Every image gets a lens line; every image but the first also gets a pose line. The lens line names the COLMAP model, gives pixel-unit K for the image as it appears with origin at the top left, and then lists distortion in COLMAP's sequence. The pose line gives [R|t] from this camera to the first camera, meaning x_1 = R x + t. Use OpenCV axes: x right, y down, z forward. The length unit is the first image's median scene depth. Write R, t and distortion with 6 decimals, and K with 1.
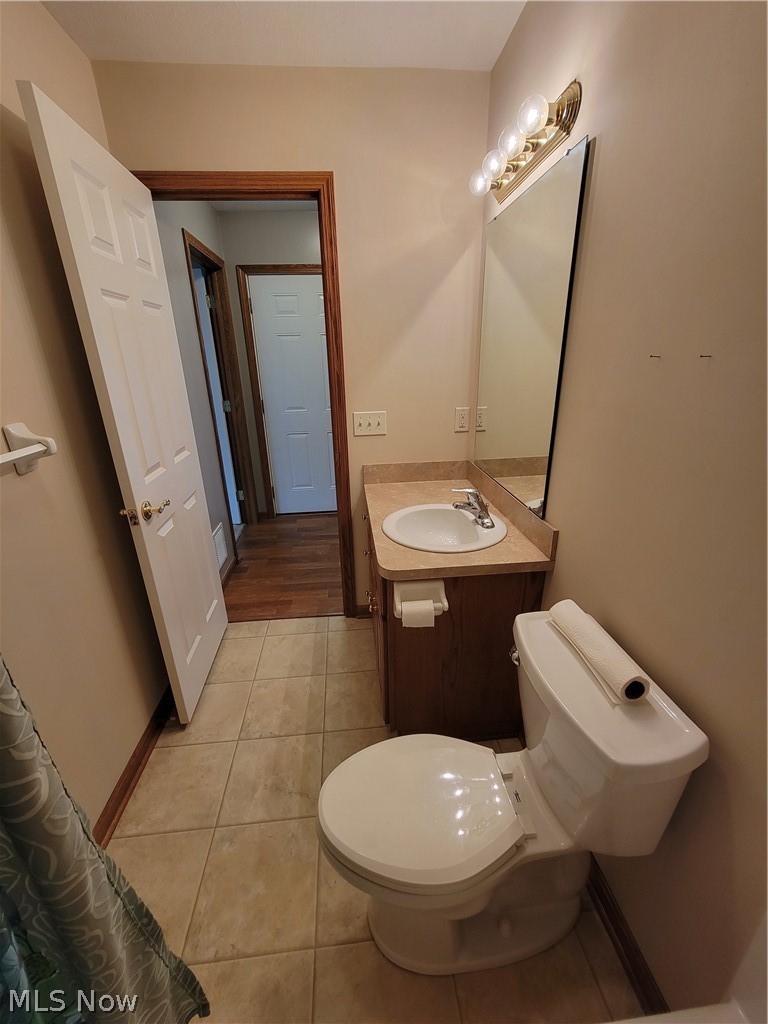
lens RADIAL K [[416.7, 0, 379.7], [0, 416.7, 513.4], [0, 0, 1]] dist [-0.009628, 0.002725]
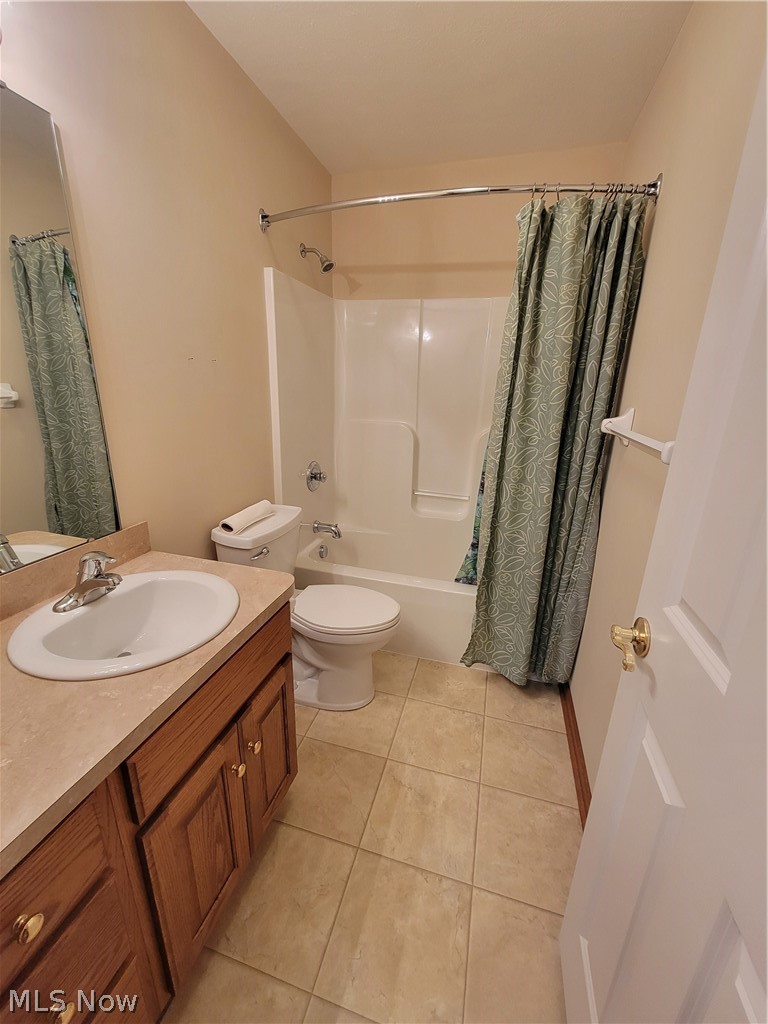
lens RADIAL K [[416.7, 0, 379.7], [0, 416.7, 513.4], [0, 0, 1]] dist [-0.009628, 0.002725]
pose [[-0.929894, -0.116581, 0.348863, -0.395192], [0.123057, 0.795190, 0.593742, -0.427858], [-0.346631, 0.595047, -0.725097, 1.280190]]
